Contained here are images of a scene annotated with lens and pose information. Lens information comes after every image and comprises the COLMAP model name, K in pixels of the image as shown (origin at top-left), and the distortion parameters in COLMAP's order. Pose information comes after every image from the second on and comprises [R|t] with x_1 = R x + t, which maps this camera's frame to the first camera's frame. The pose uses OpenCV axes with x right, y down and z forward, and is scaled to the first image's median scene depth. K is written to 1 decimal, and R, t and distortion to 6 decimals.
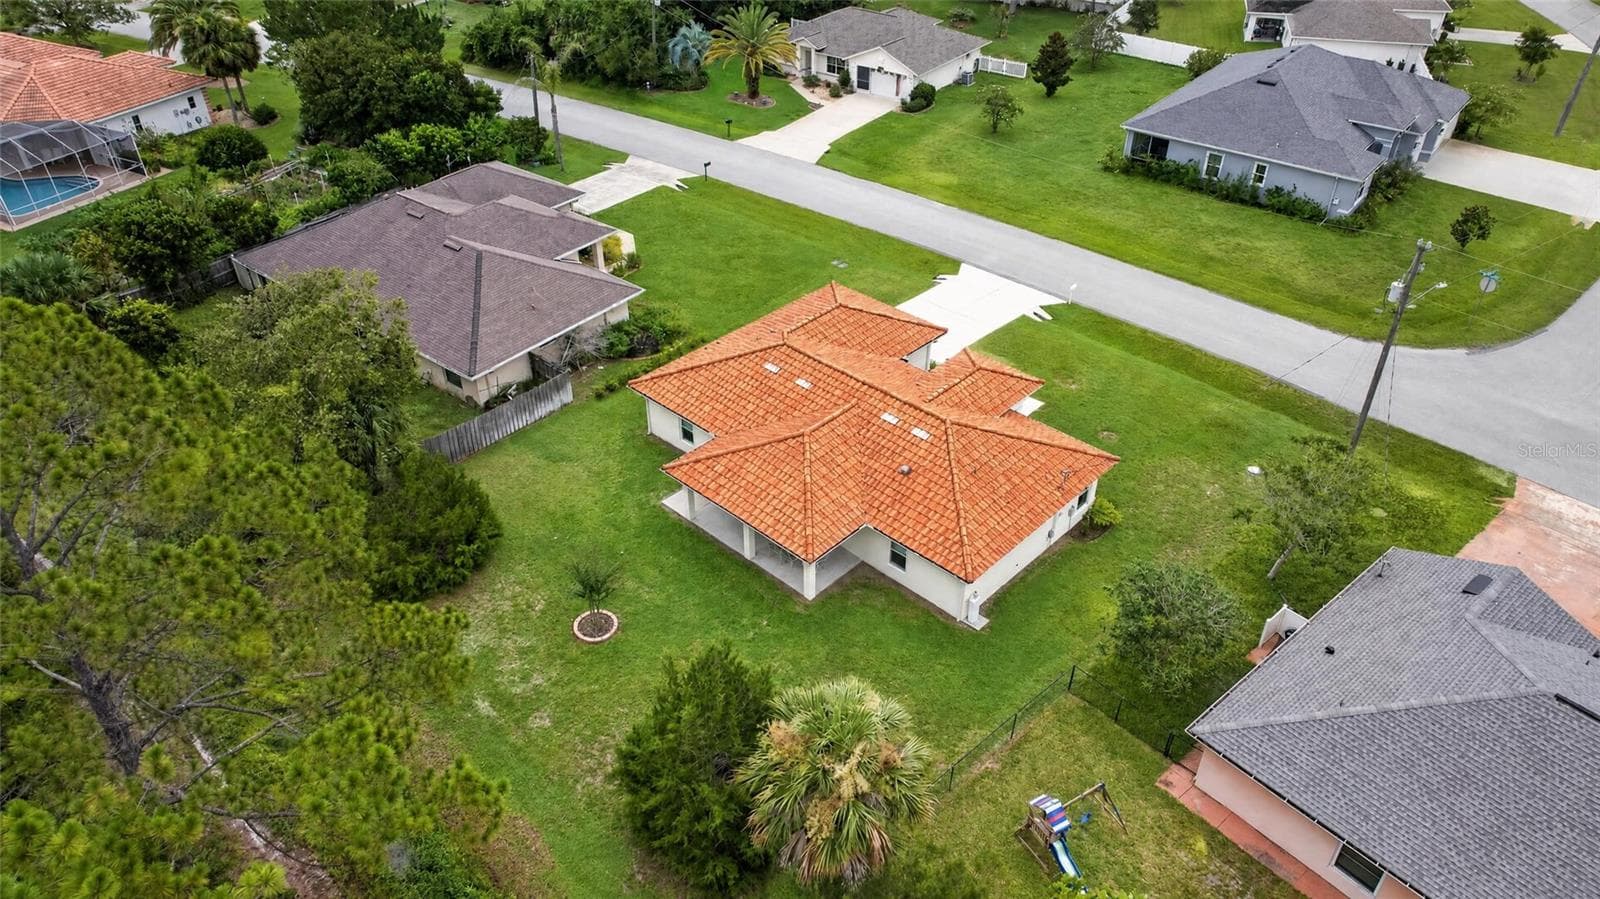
lens RADIAL K [[1095.8, 0, 800.0], [0, 1095.8, 449.5], [0, 0, 1]] dist [-0.002305, 0.001779]
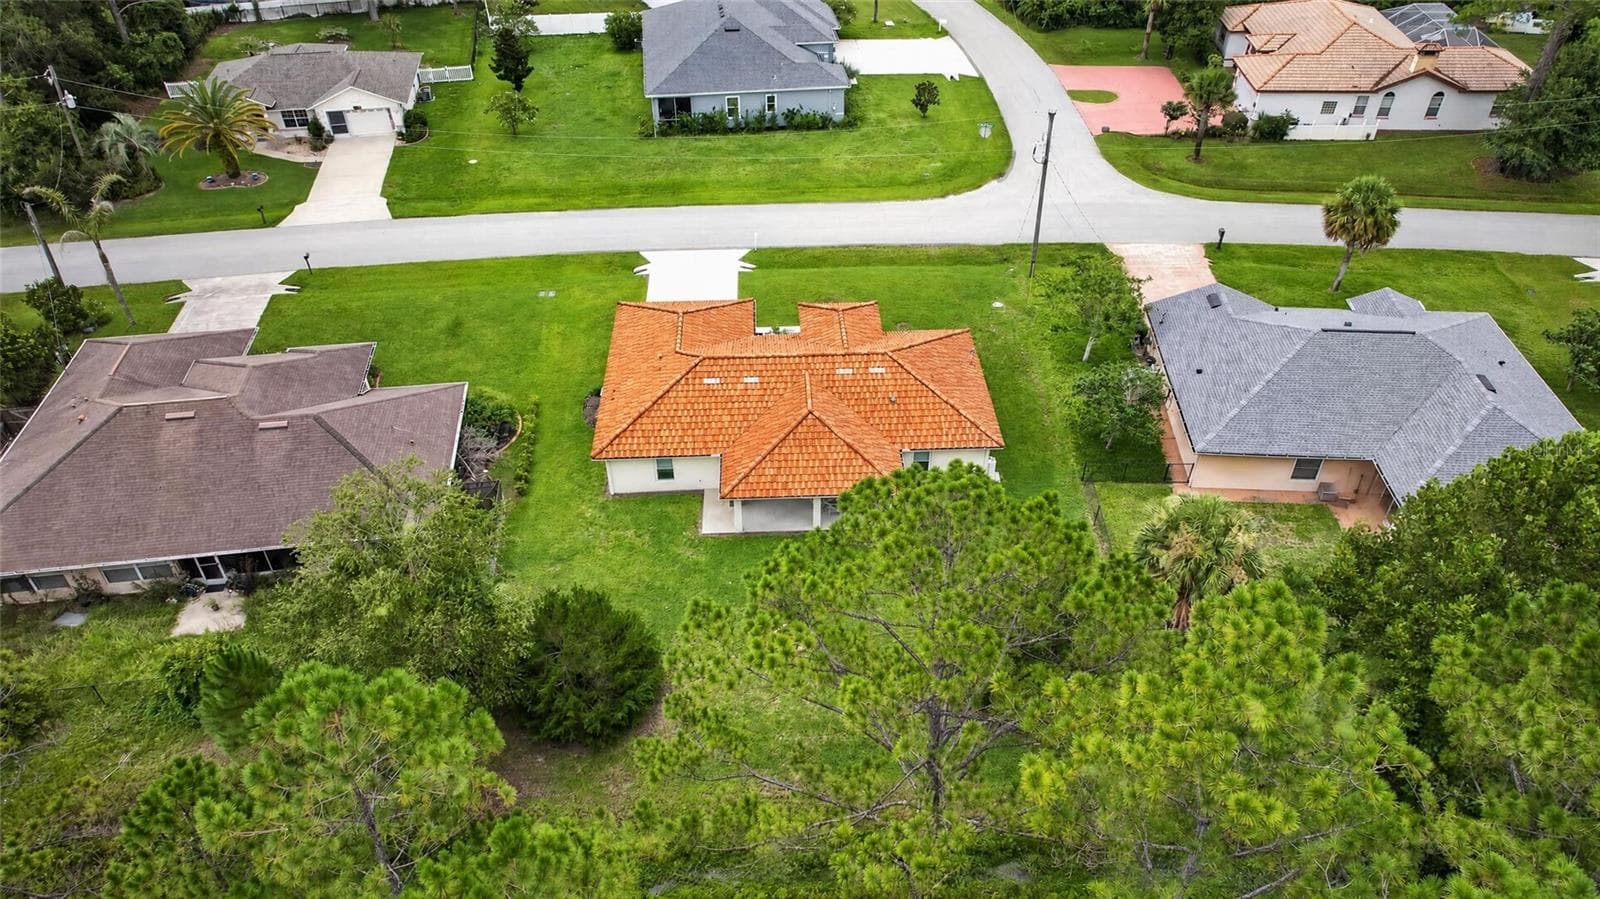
lens RADIAL K [[1095.8, 0, 800.0], [0, 1095.8, 449.5], [0, 0, 1]] dist [-0.002305, 0.001779]
pose [[0.687834, -0.445335, 0.573202, -0.400946], [0.420303, 0.888180, 0.185693, -0.115937], [-0.591802, 0.113193, 0.798096, 0.052082]]
